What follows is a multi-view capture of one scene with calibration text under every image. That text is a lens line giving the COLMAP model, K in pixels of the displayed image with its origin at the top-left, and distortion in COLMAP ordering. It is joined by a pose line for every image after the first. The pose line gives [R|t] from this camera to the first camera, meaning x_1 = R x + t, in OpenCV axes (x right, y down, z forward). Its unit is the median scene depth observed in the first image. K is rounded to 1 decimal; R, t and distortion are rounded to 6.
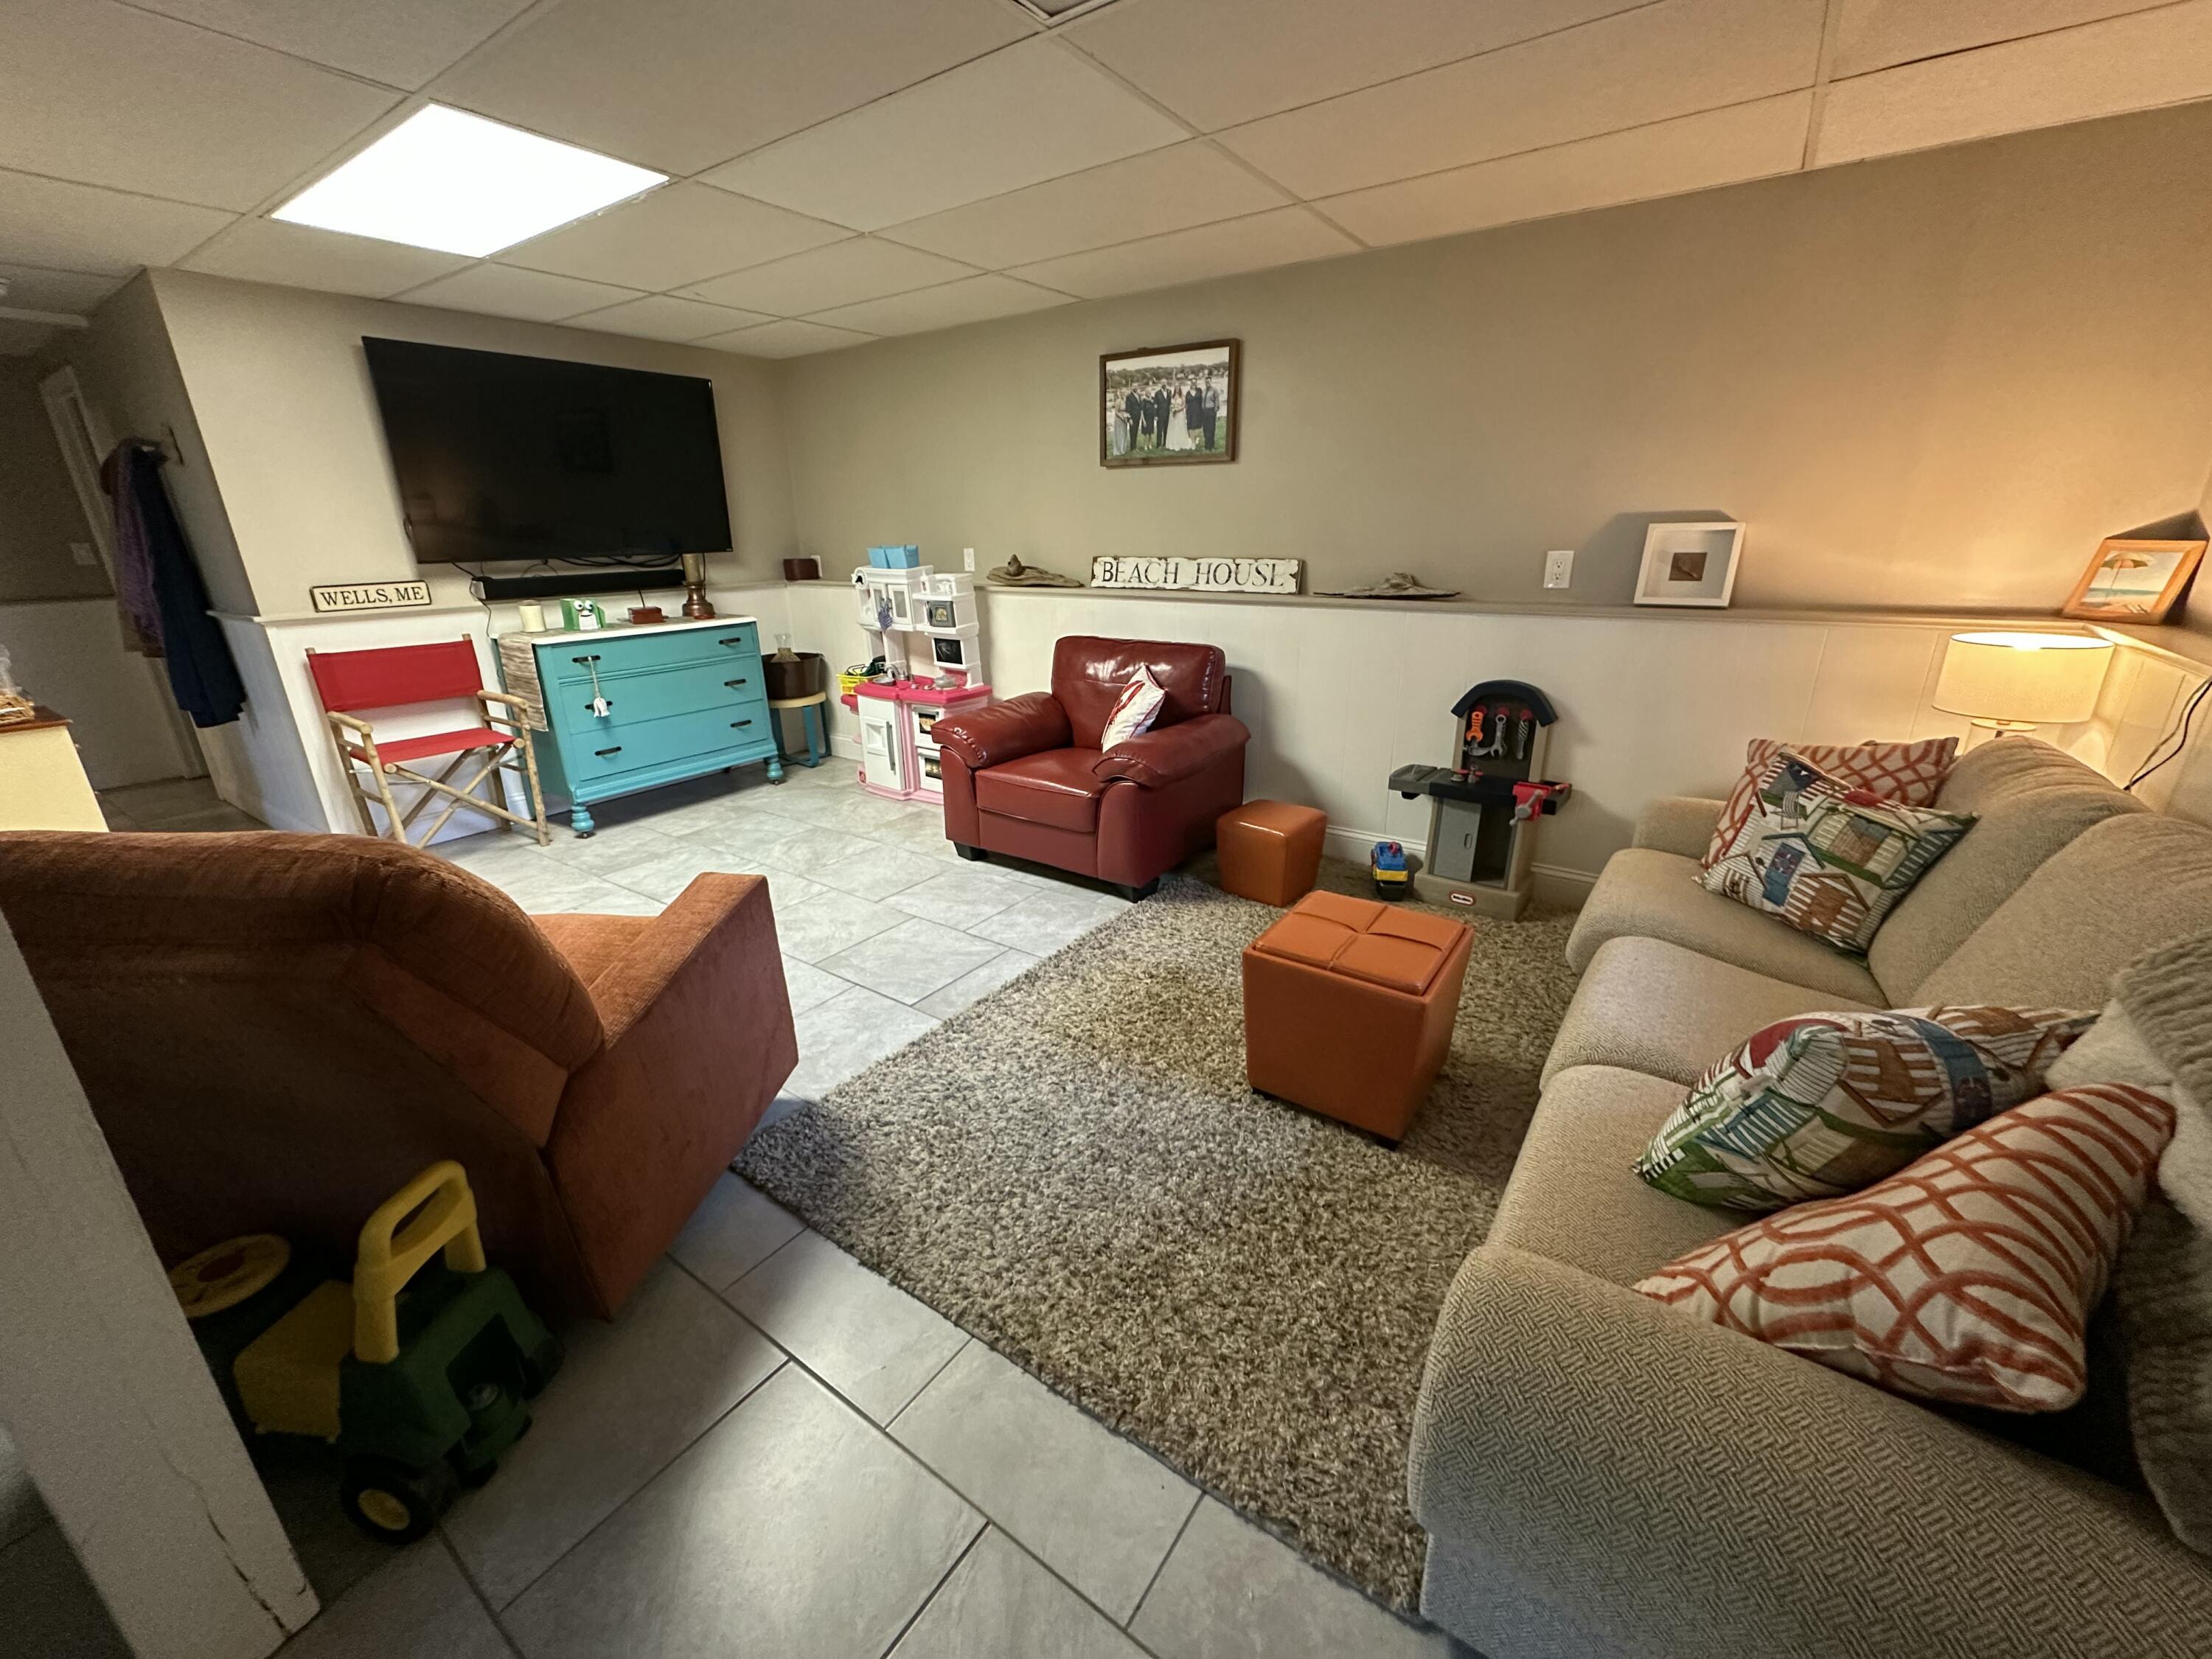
lens RADIAL K [[882.5, 0, 1096.5], [0, 882.5, 827.3], [0, 0, 1]] dist [-0.003196, 0.000028]
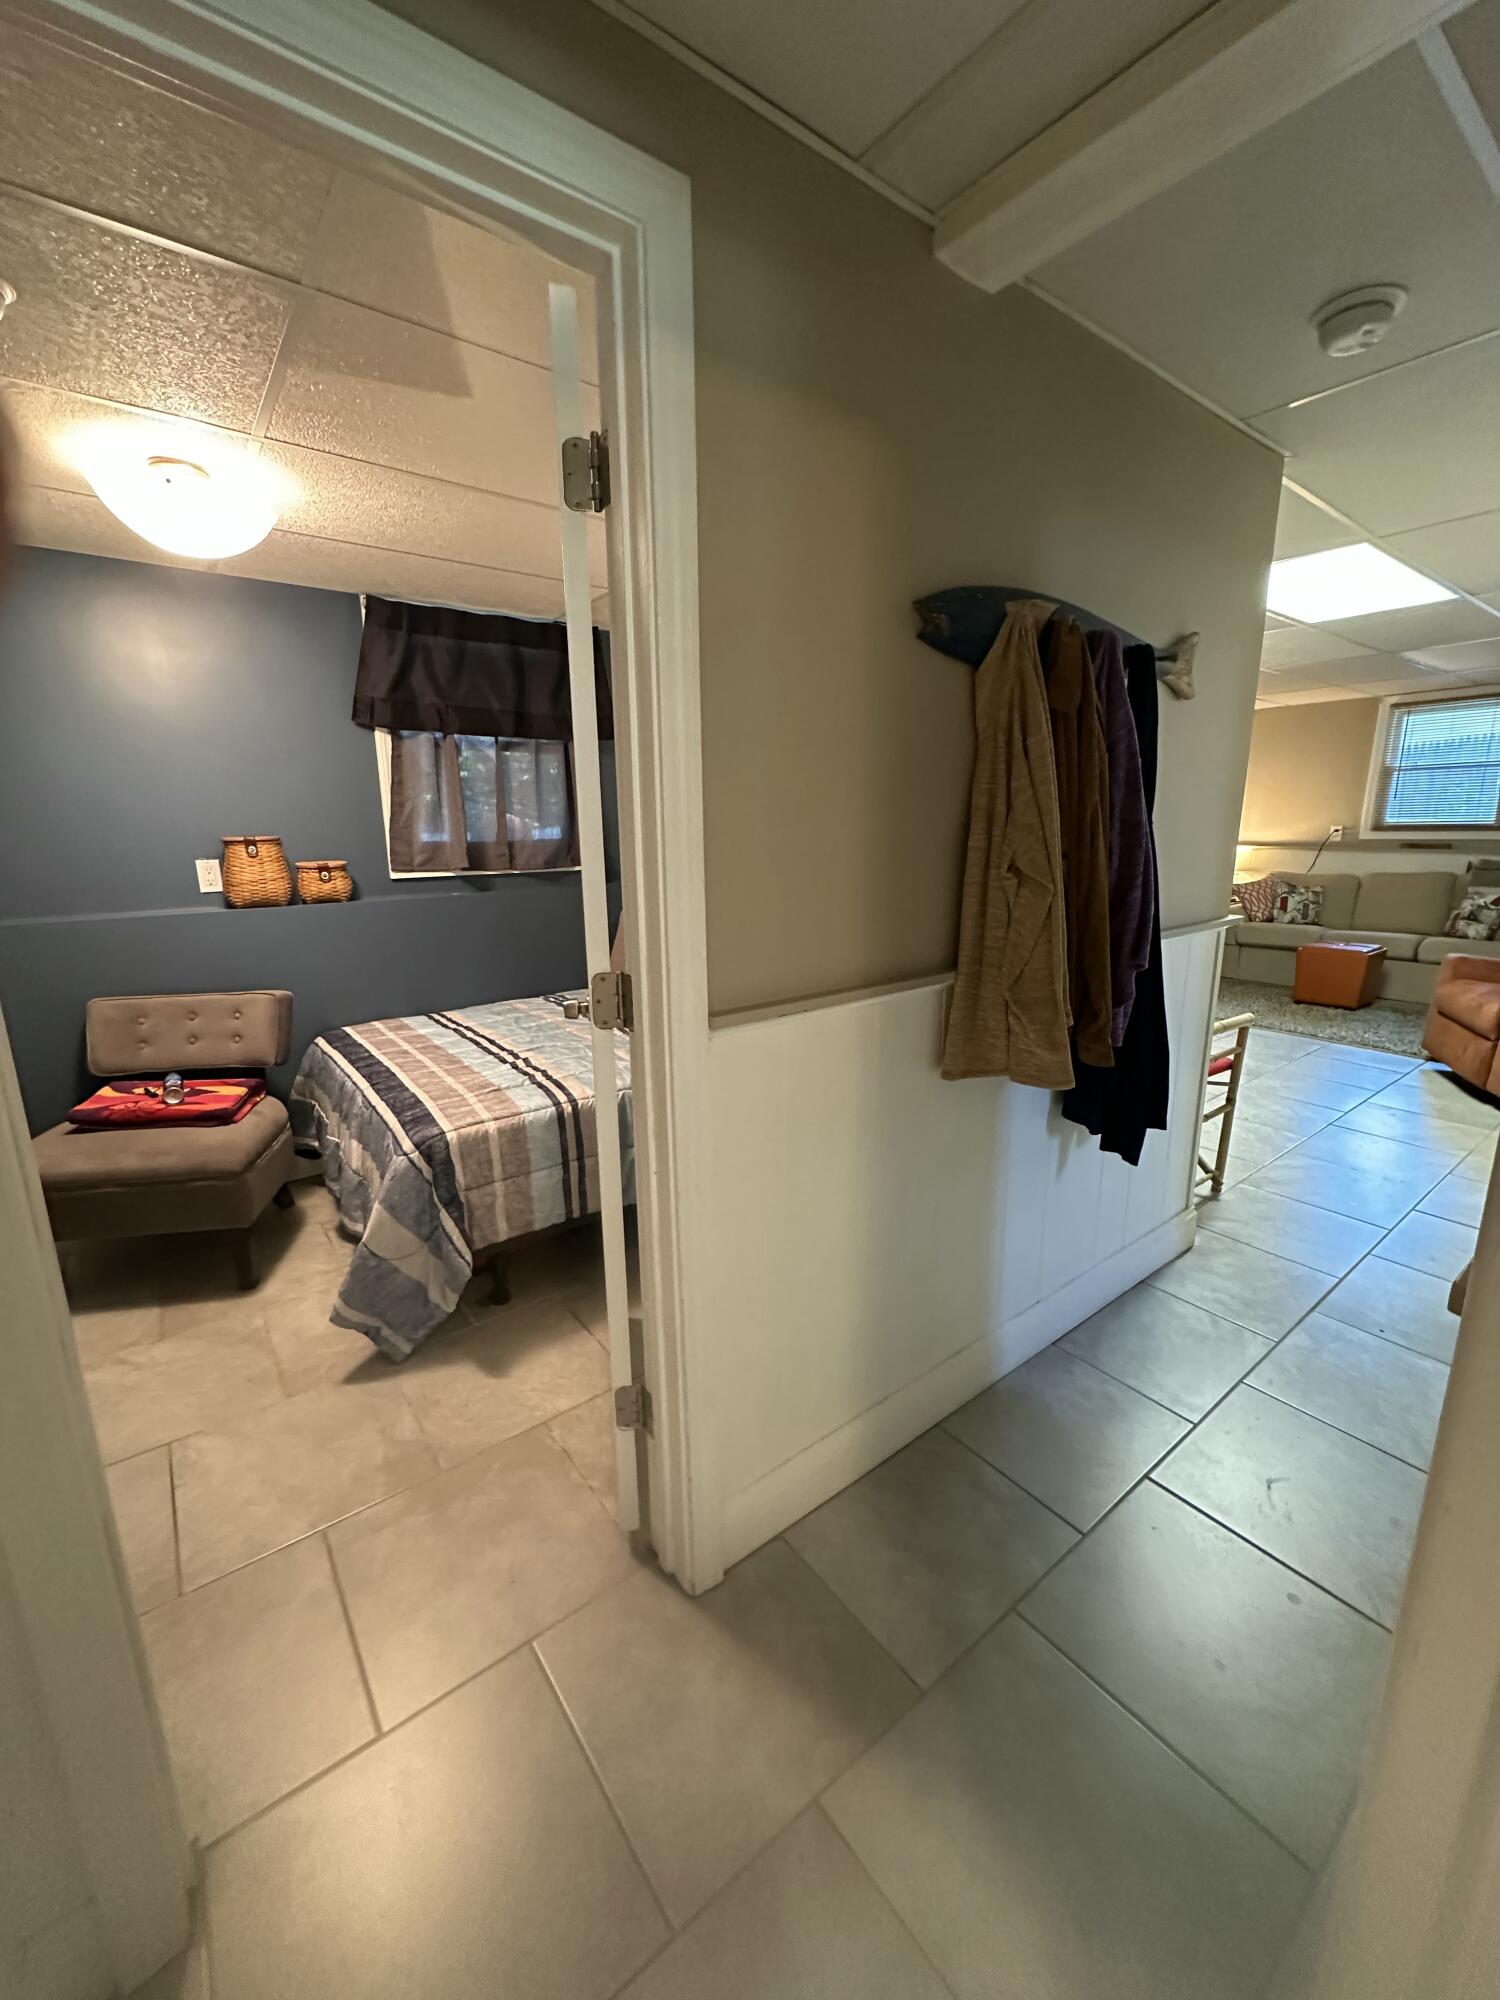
lens RADIAL K [[797.9, 0, 746.3], [0, 797.9, 1002.5], [0, 0, 1]] dist [-0.003196, 0.000028]
pose [[0.298681, -0.196110, 0.933986, -1.559716], [0.318762, 0.942955, 0.096055, -0.328413], [-0.899545, 0.269029, 0.344155, 1.057014]]
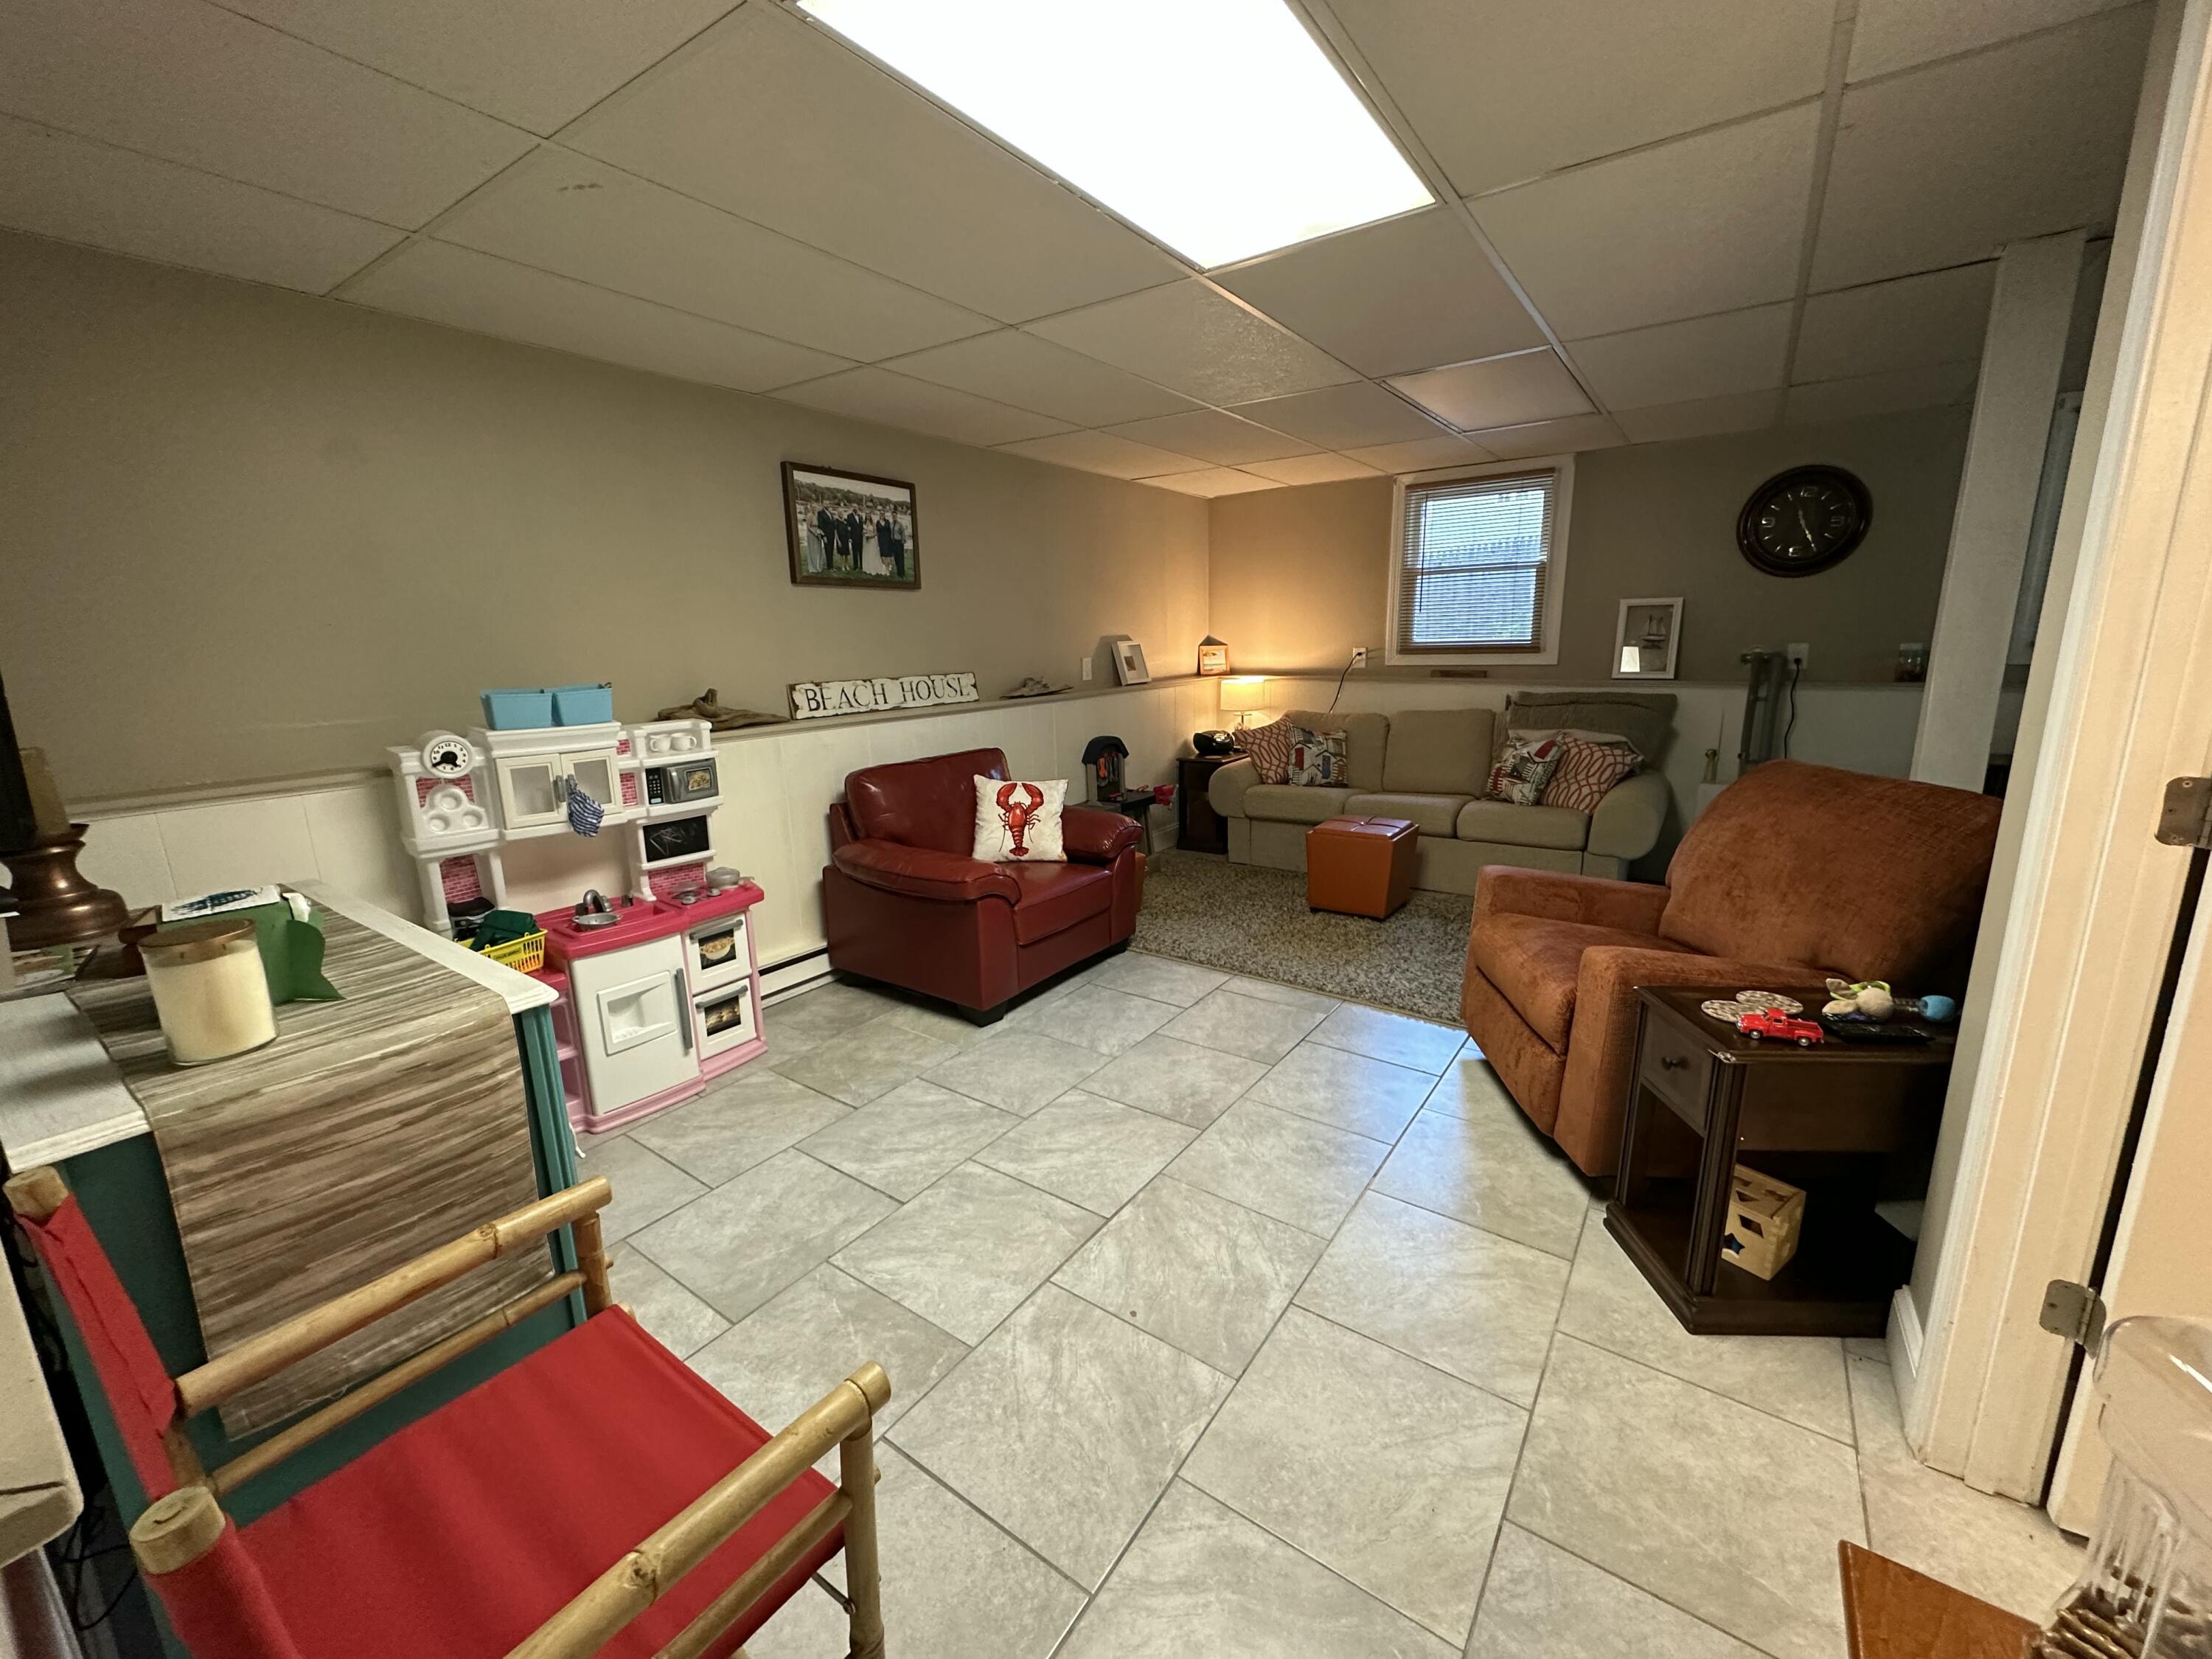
lens RADIAL K [[882.5, 0, 1105.9], [0, 882.5, 827.6], [0, 0, 1]] dist [-0.003196, 0.000028]
pose [[0.002968, -0.198478, 0.980101, -0.935655], [0.349765, 0.918405, 0.184925, -0.253964], [-0.936833, 0.342256, 0.072146, 0.770994]]
